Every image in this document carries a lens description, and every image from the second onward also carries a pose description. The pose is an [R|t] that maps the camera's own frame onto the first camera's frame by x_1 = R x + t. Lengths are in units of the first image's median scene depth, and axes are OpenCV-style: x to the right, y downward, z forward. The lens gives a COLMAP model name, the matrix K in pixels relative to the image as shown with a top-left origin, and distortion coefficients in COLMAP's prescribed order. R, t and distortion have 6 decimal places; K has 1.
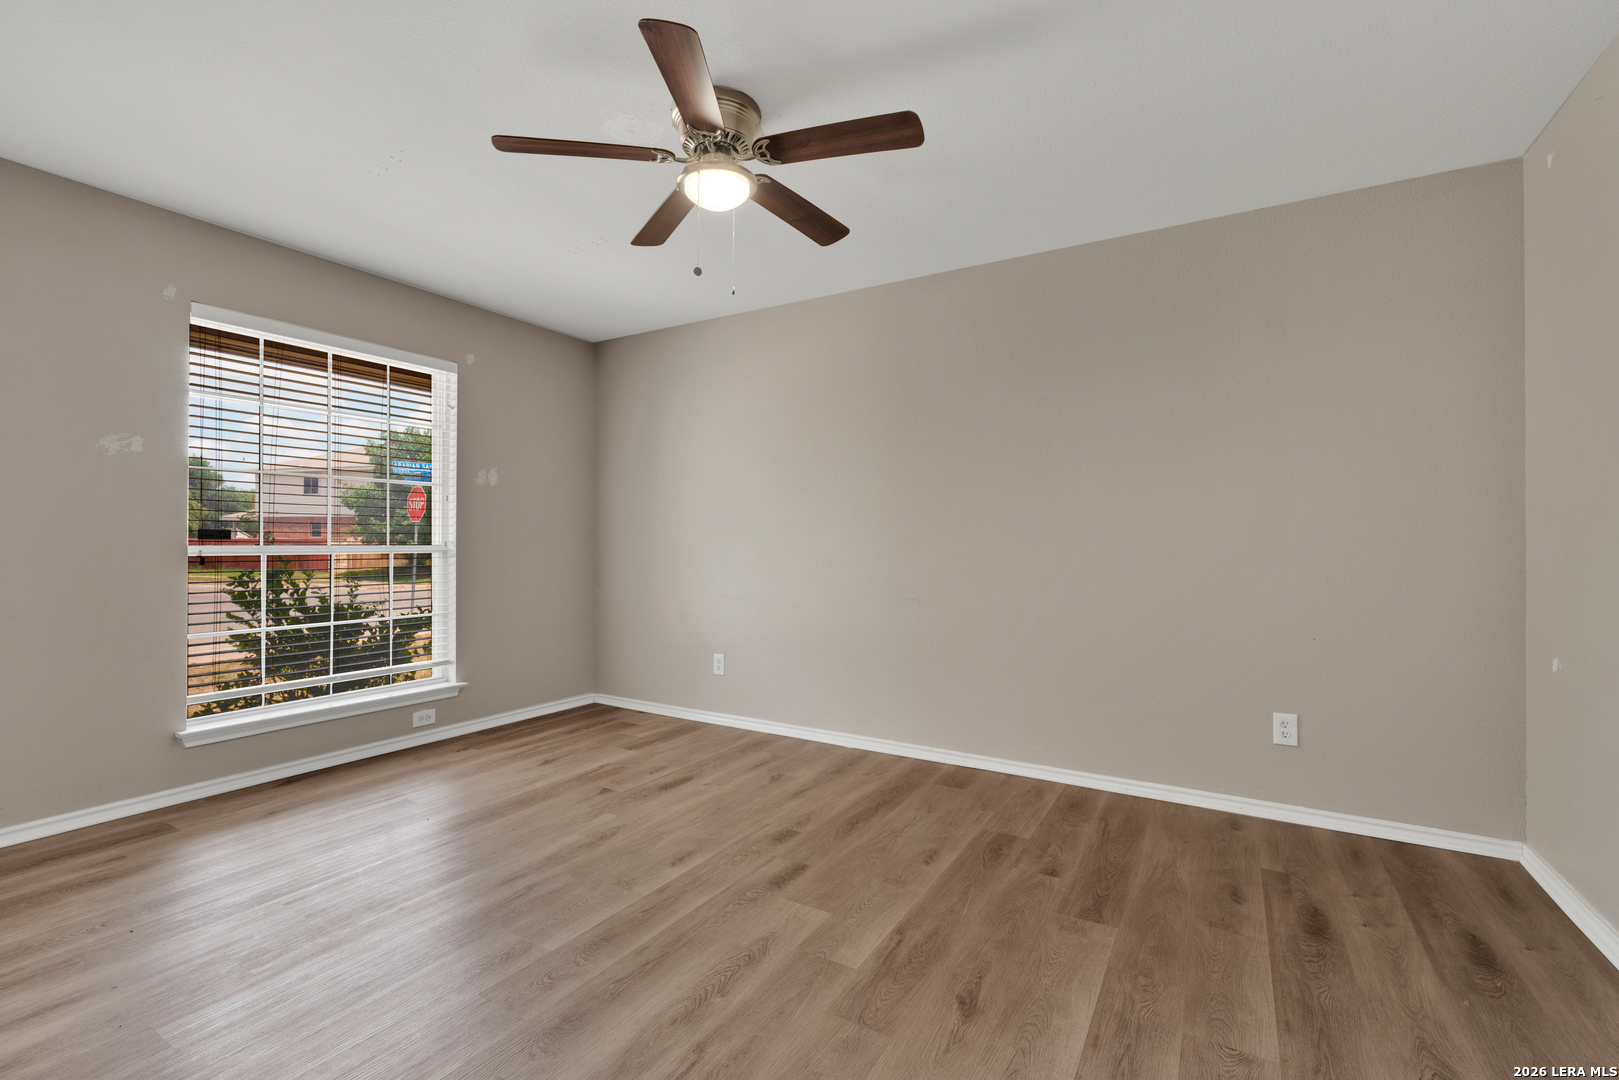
lens RADIAL K [[707.3, 0, 810.1], [0, 707.3, 539.9], [0, 0, 1]] dist [-0.000376, -0.000120]
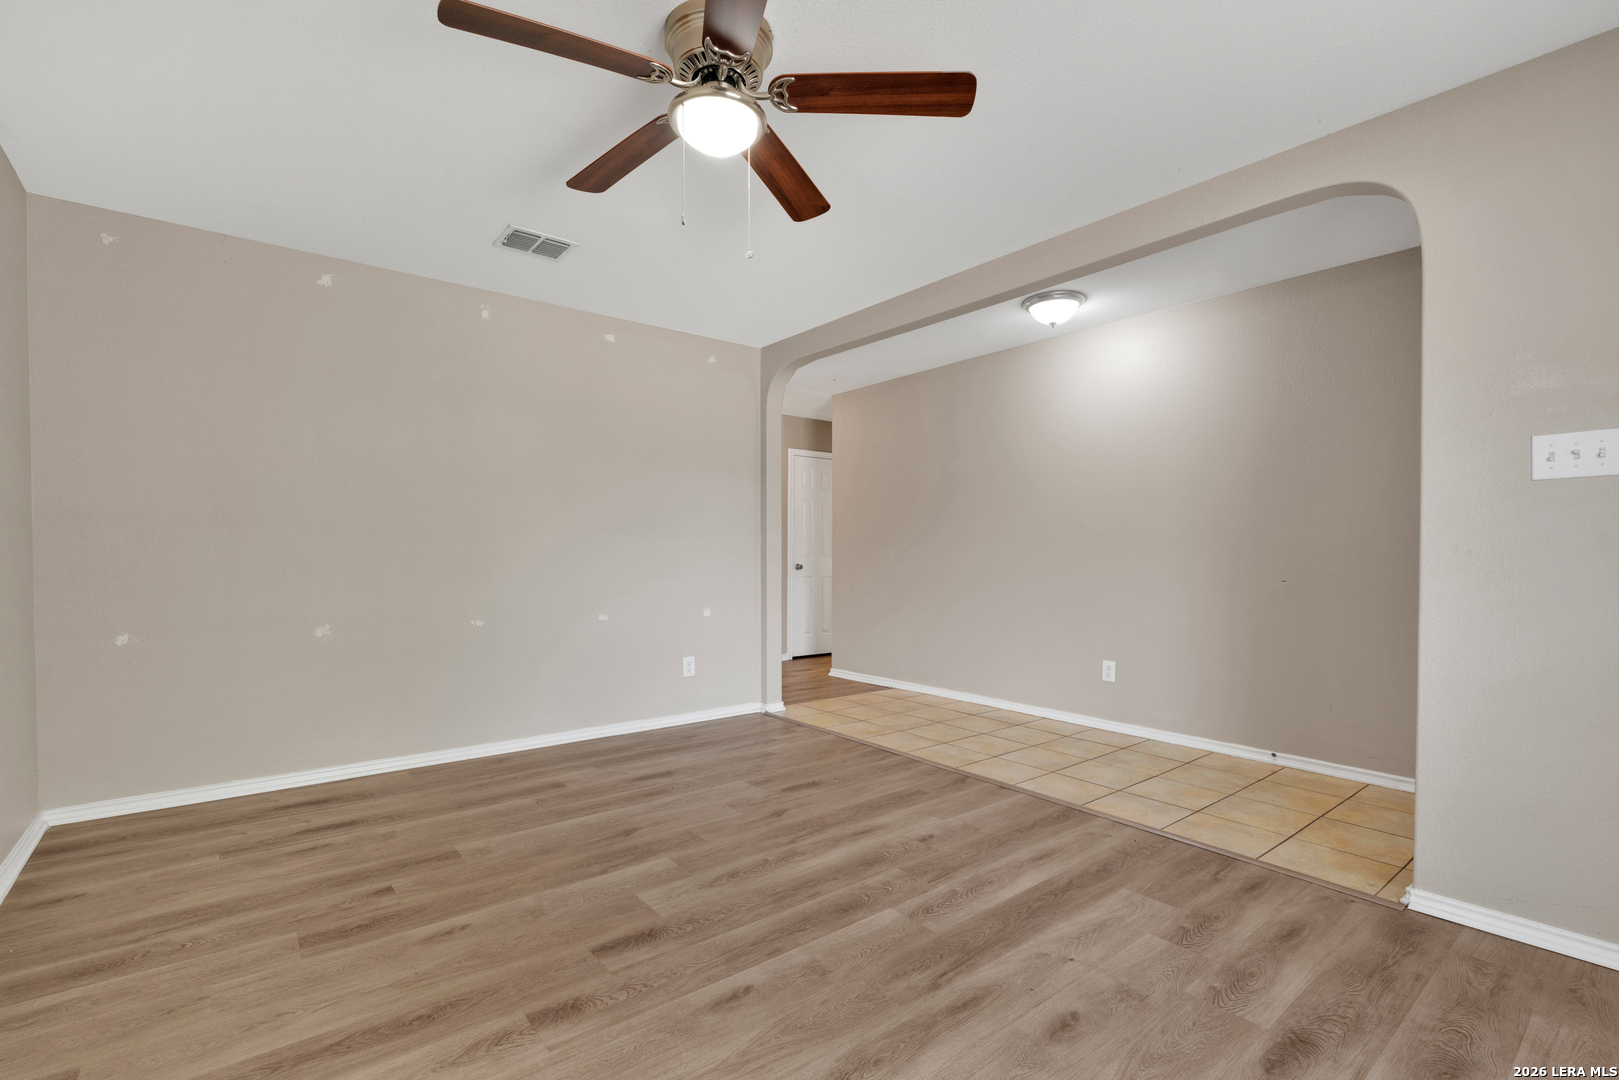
lens RADIAL K [[707.3, 0, 807.5], [0, 707.3, 546.2], [0, 0, 1]] dist [-0.000376, -0.000120]
pose [[-0.937181, -0.004360, 0.348816, -0.567090], [-0.009413, 0.999874, -0.012793, 0.025031], [-0.348717, -0.015273, -0.937104, 1.889733]]
